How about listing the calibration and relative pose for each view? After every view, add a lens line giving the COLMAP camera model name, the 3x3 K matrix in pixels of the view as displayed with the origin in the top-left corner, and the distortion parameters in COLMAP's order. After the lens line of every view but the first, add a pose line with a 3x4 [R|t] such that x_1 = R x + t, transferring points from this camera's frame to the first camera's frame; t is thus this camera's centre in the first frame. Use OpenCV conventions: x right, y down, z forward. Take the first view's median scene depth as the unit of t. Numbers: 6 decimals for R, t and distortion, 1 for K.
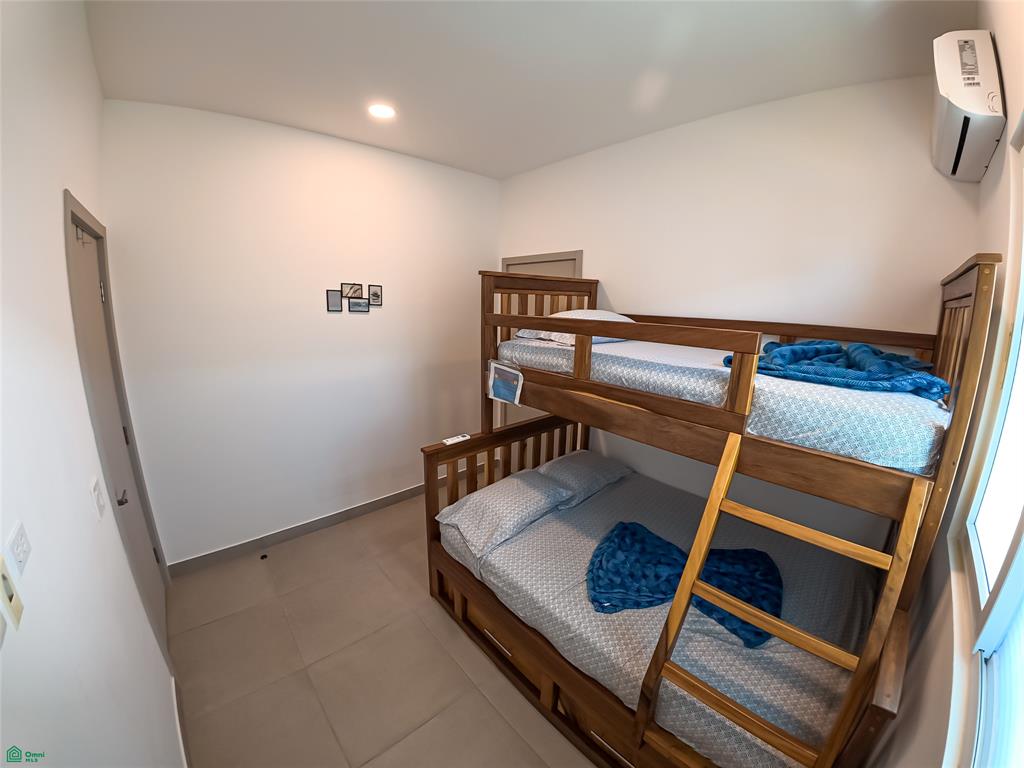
lens RADIAL K [[401.9, 0, 512.6], [0, 401.9, 386.3], [0, 0, 1]] dist [-0.052789, 0.000090]
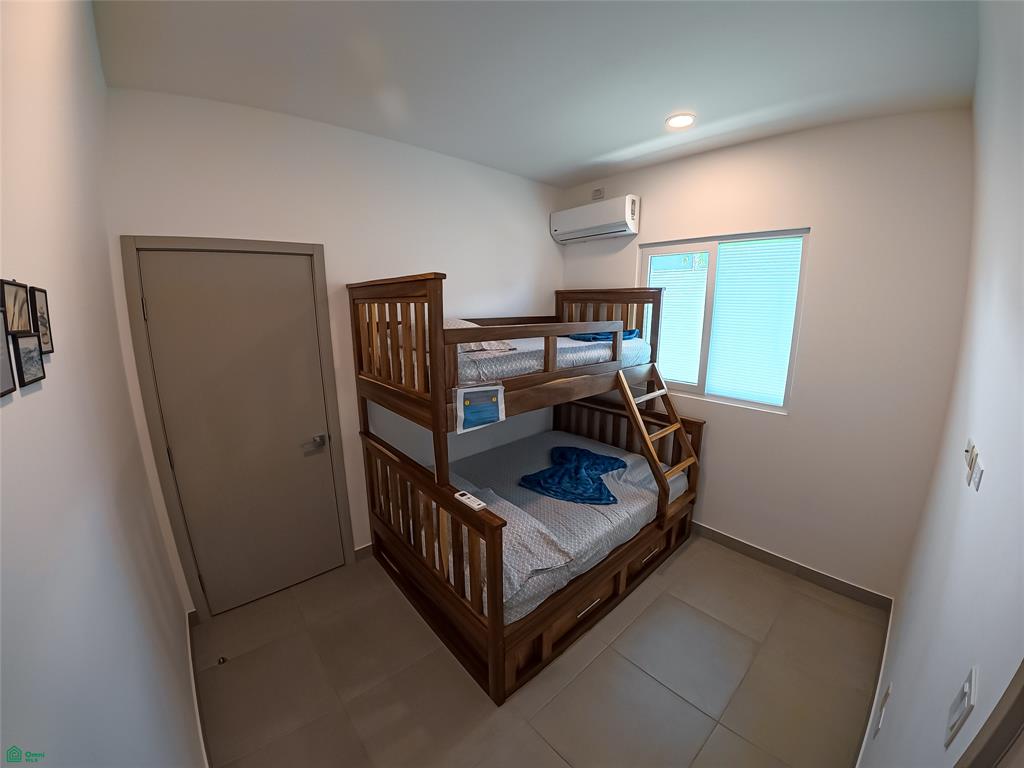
lens RADIAL K [[401.9, 0, 513.3], [0, 401.9, 383.1], [0, 0, 1]] dist [-0.052789, 0.000090]
pose [[-0.033223, -0.215518, 0.975935, -1.000718], [0.211858, 0.952765, 0.217613, -0.265968], [-0.976736, 0.213989, 0.014005, 1.049188]]
